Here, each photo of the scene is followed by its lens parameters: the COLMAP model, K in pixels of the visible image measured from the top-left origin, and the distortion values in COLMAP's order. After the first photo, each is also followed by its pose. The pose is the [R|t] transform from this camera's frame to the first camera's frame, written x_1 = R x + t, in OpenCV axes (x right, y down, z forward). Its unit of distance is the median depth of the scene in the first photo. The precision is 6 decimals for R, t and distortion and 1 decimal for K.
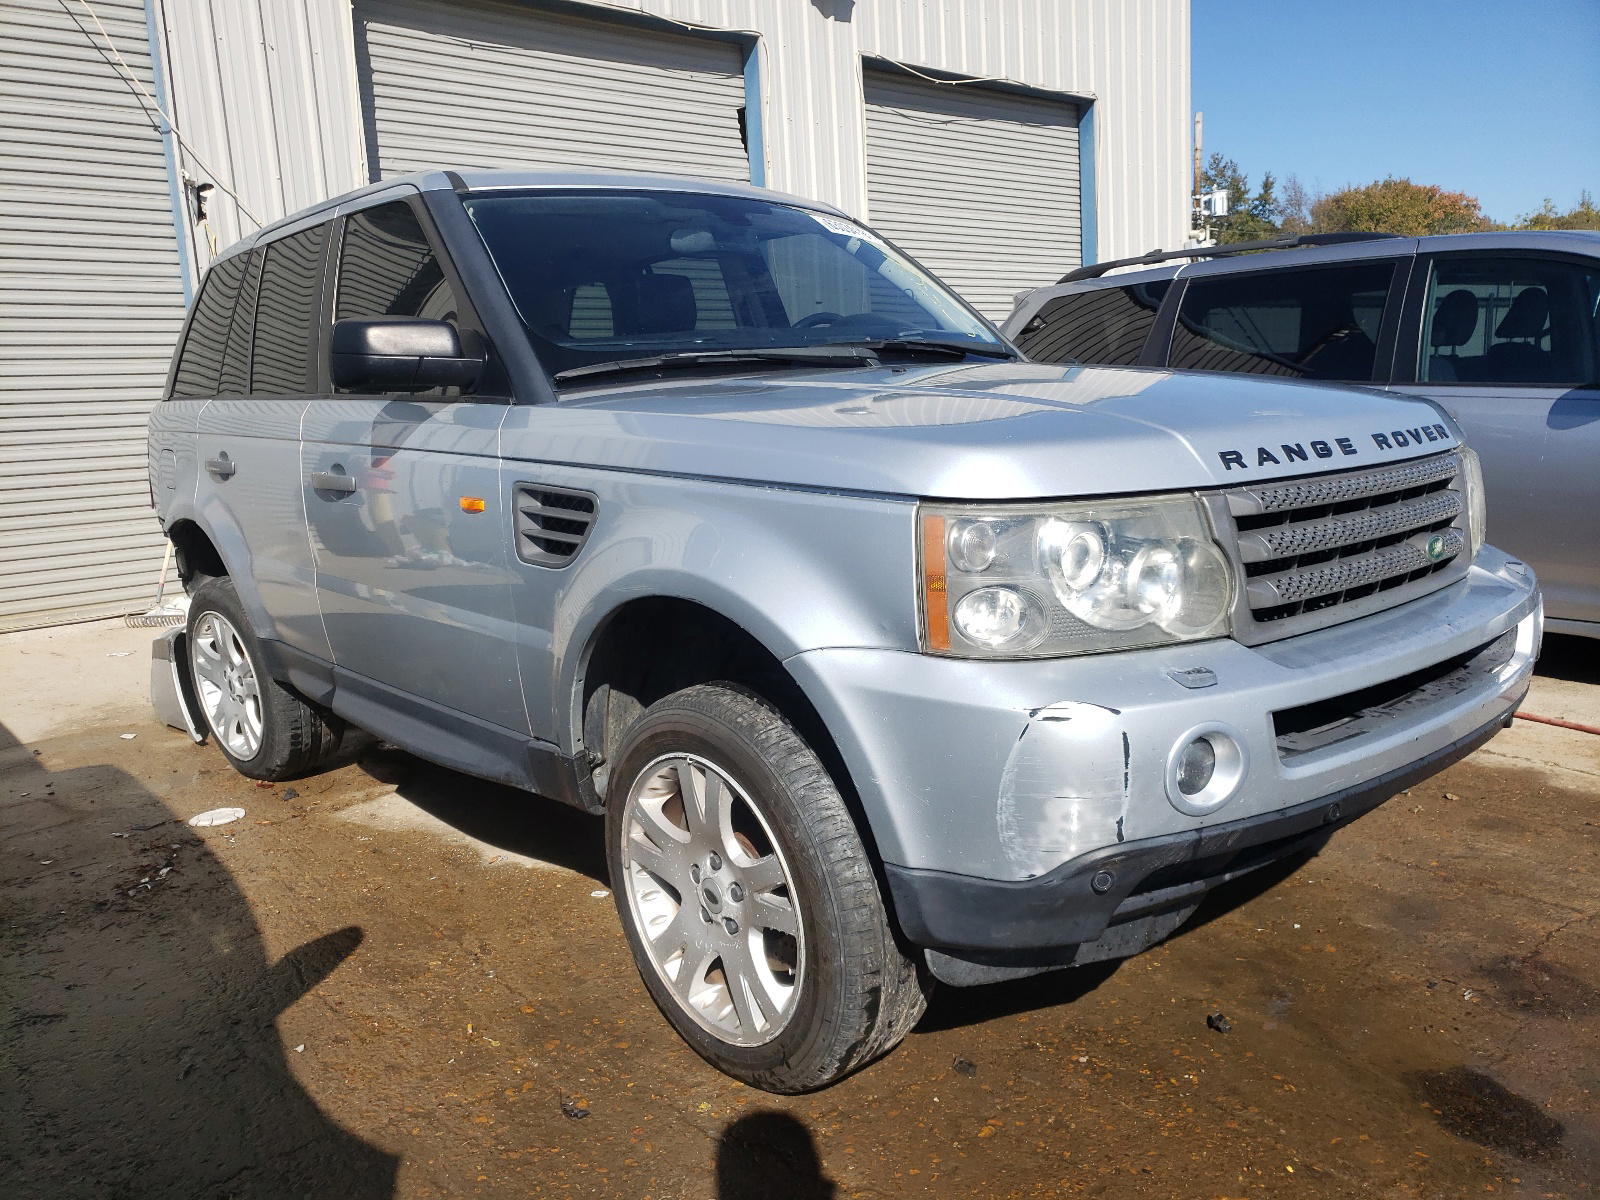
lens RADIAL K [[1242.9, 0, 800.0], [0, 1242.9, 600.0], [0, 0, 1]] dist [0.015625, -0.004398]
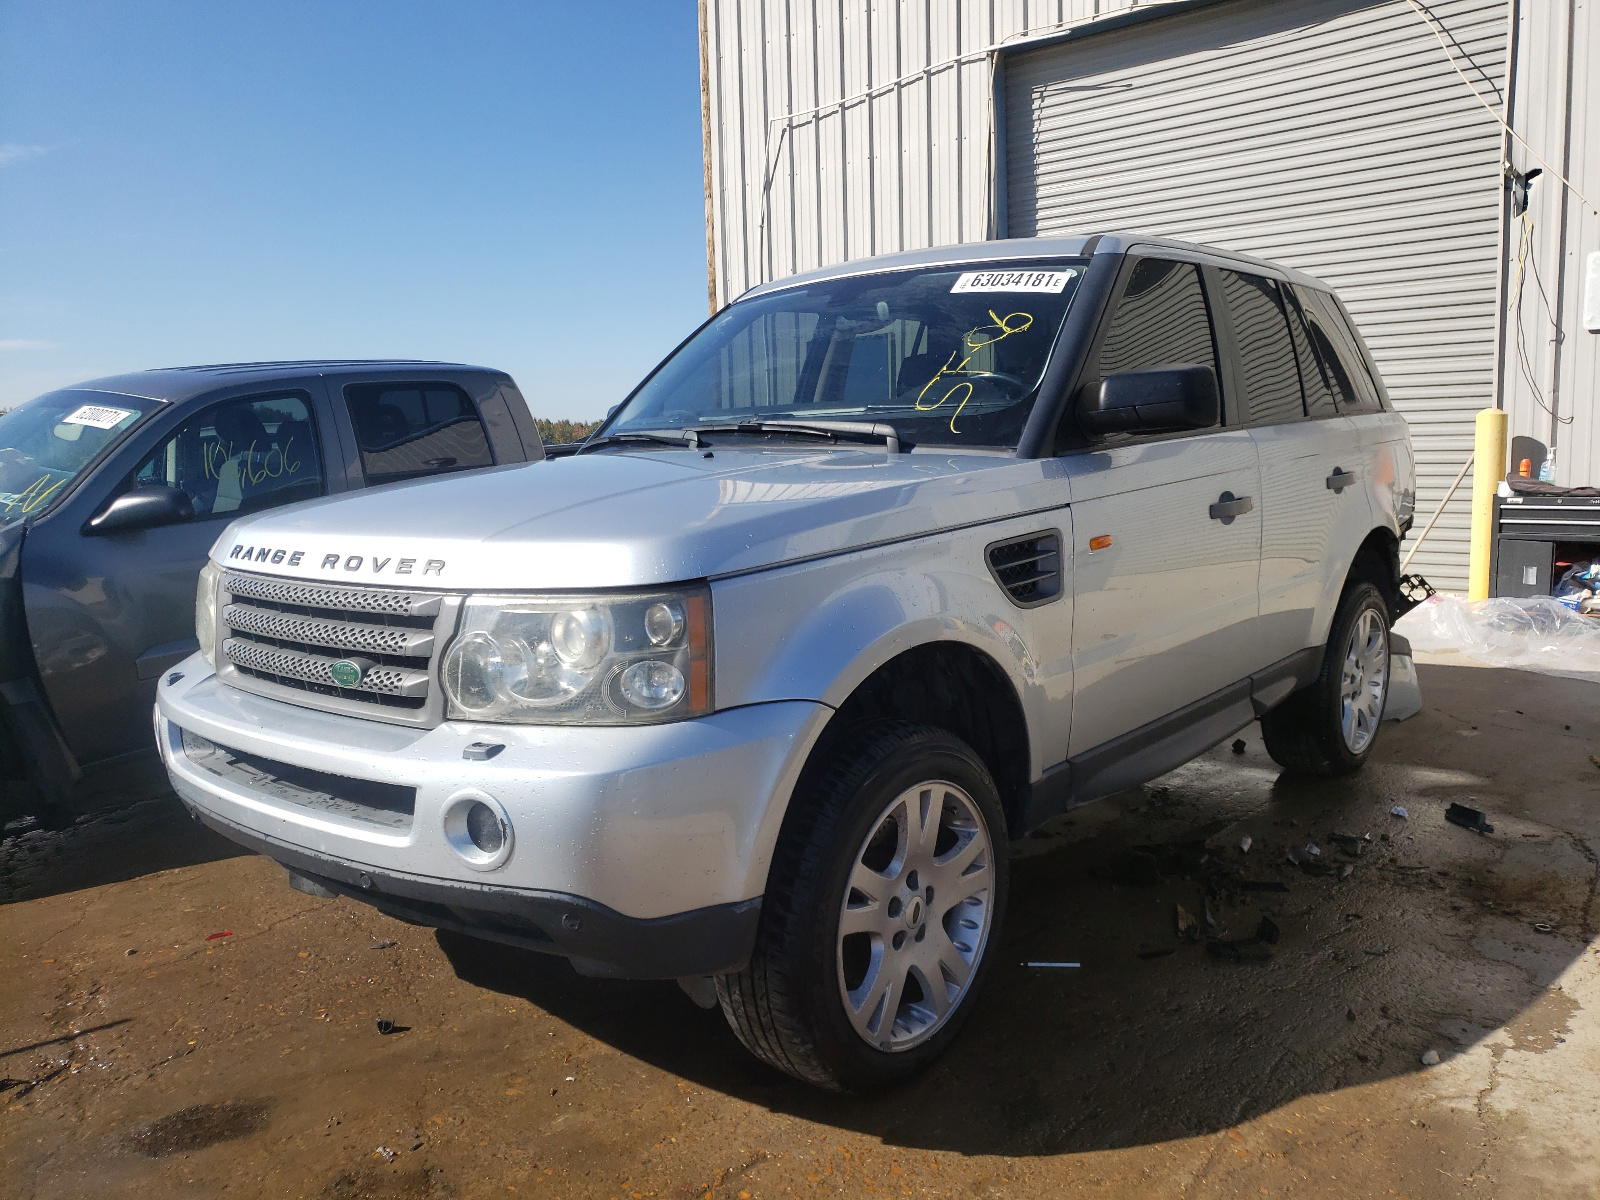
lens RADIAL K [[1242.9, 0, 800.0], [0, 1242.9, 600.0], [0, 0, 1]] dist [0.015625, -0.004398]
pose [[0.162705, 0.191806, -0.967852, 1.325513], [-0.149458, 0.974395, 0.167977, -0.286690], [0.975289, 0.117322, 0.187206, 0.995862]]
